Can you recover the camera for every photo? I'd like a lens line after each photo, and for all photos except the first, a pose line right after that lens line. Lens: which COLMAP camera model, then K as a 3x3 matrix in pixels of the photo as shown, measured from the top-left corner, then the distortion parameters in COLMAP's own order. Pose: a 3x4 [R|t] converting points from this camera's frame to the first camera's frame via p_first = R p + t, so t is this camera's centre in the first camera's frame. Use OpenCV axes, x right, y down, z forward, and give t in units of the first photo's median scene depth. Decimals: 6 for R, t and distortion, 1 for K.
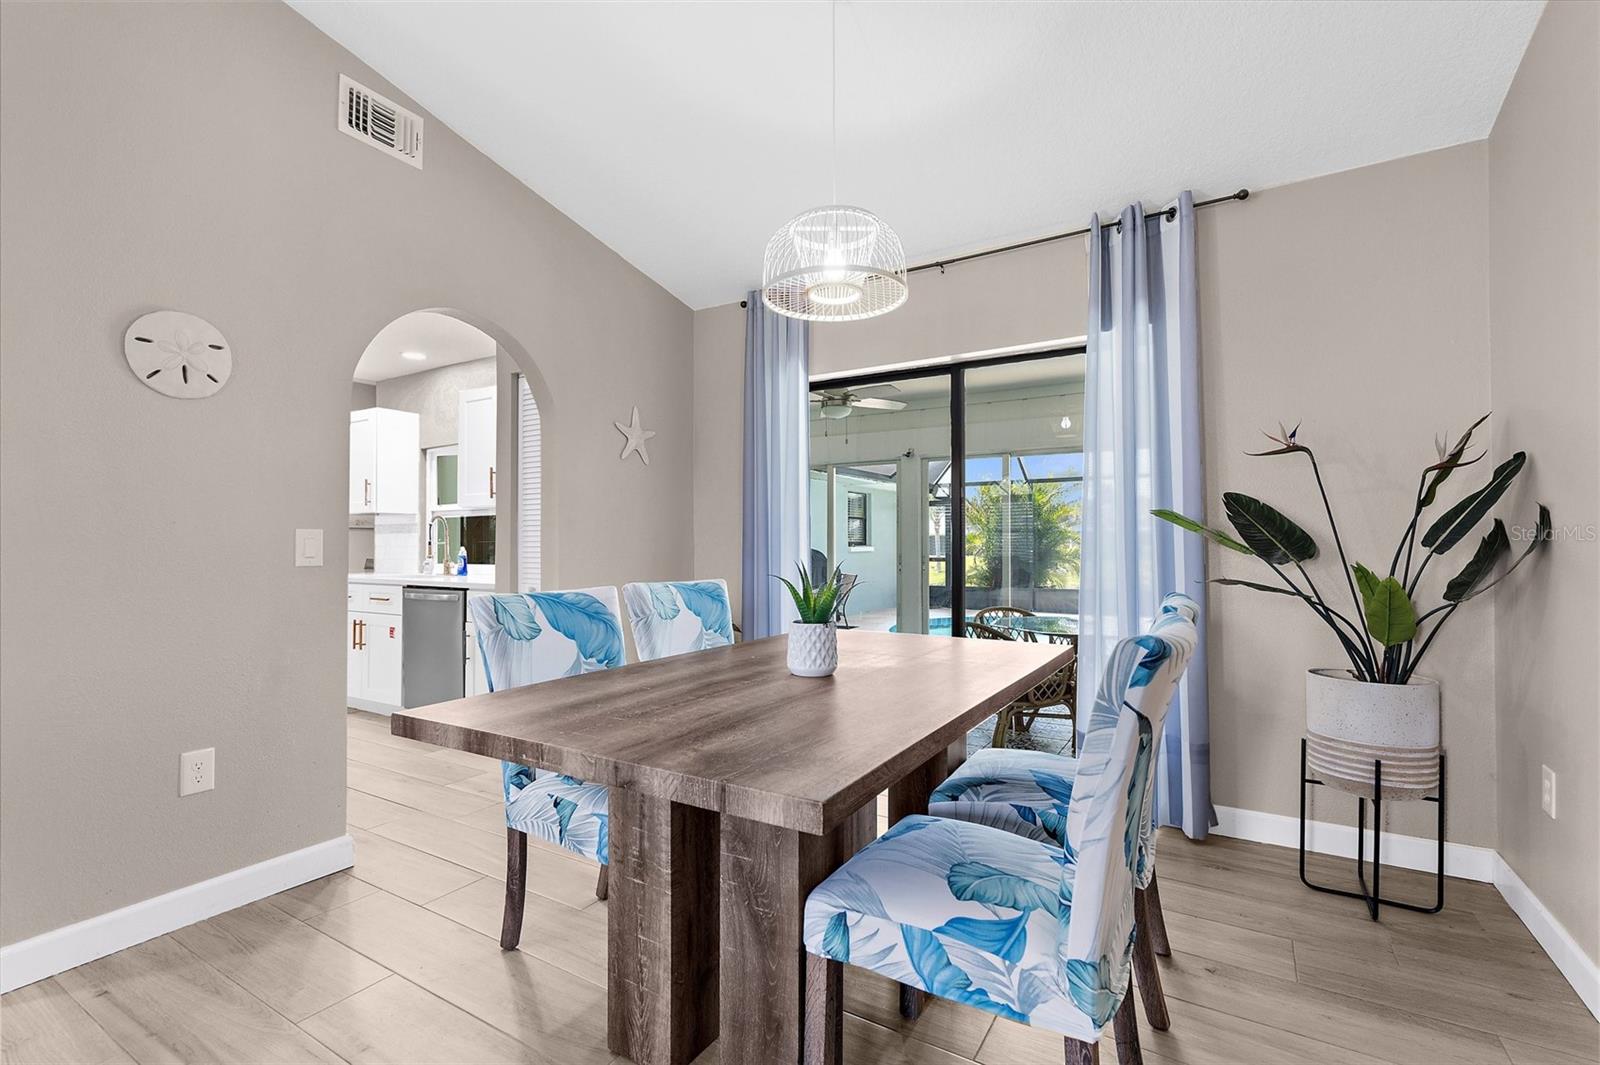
lens RADIAL K [[732.3, 0, 801.2], [0, 732.3, 533.7], [0, 0, 1]] dist [-0.006168, 0.003610]
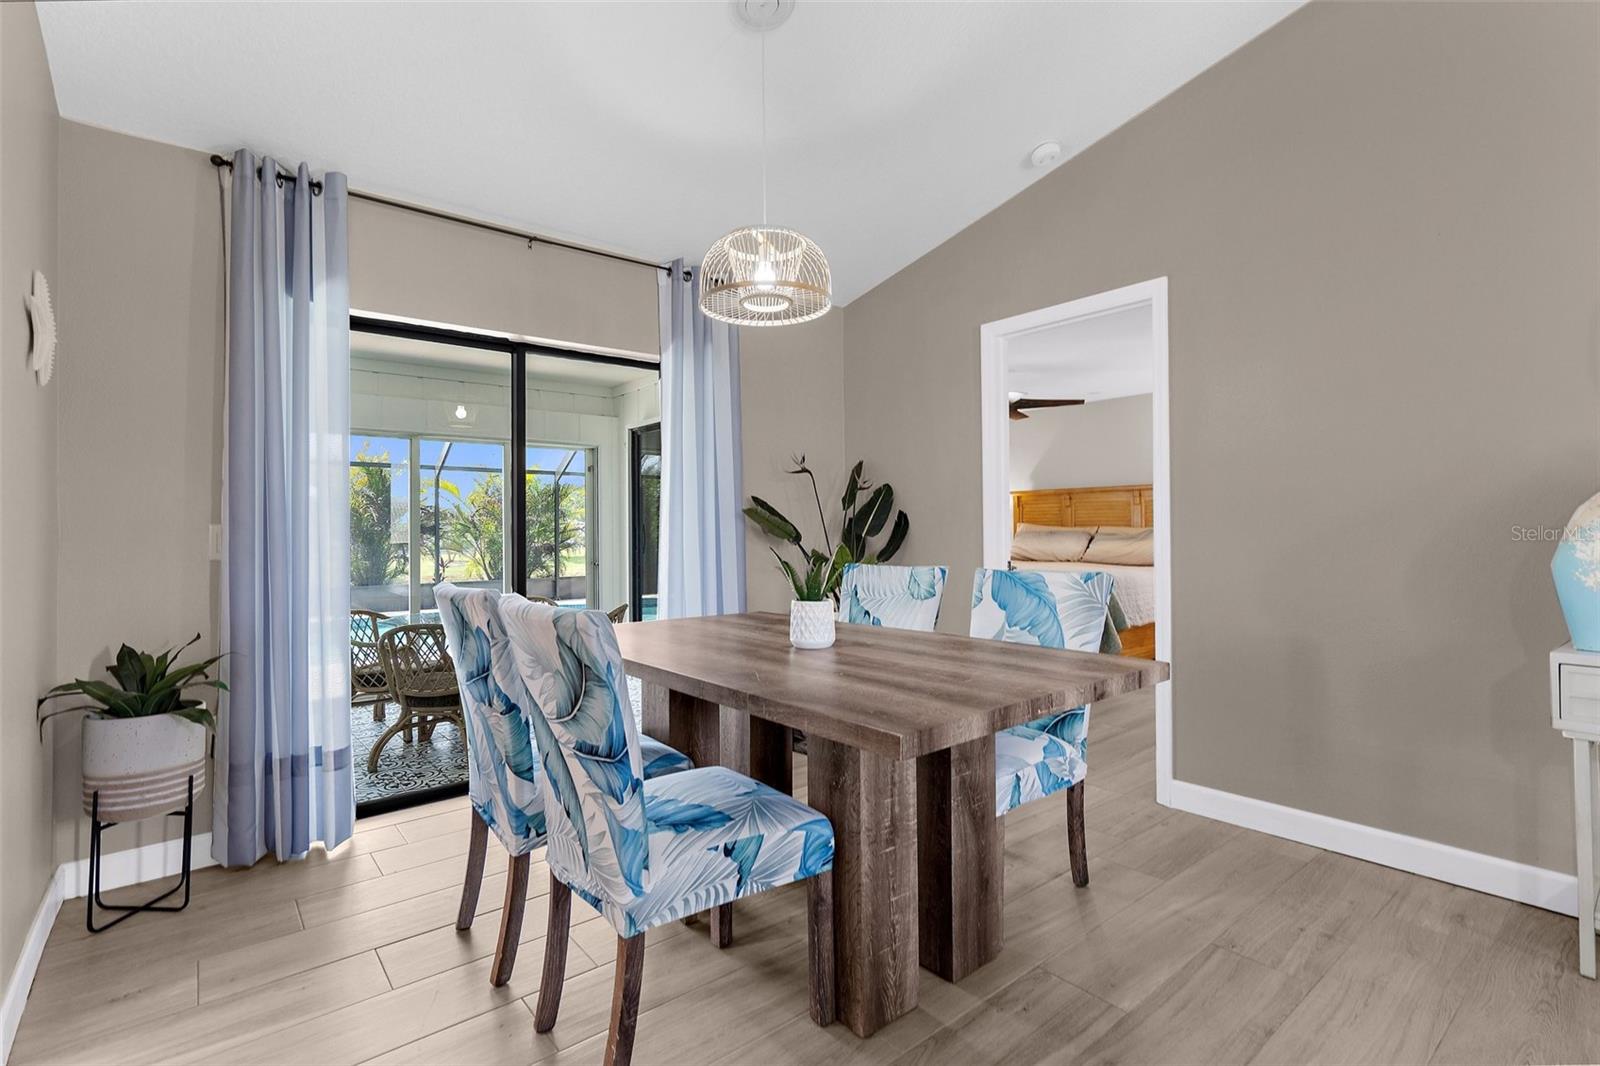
lens RADIAL K [[732.3, 0, 791.9], [0, 732.3, 533.1], [0, 0, 1]] dist [-0.006168, 0.003610]
pose [[0.337704, -0.003516, 0.941246, -1.074363], [-0.000681, 0.999992, 0.003980, 0.014958], [-0.941252, -0.001985, 0.337699, 0.665579]]
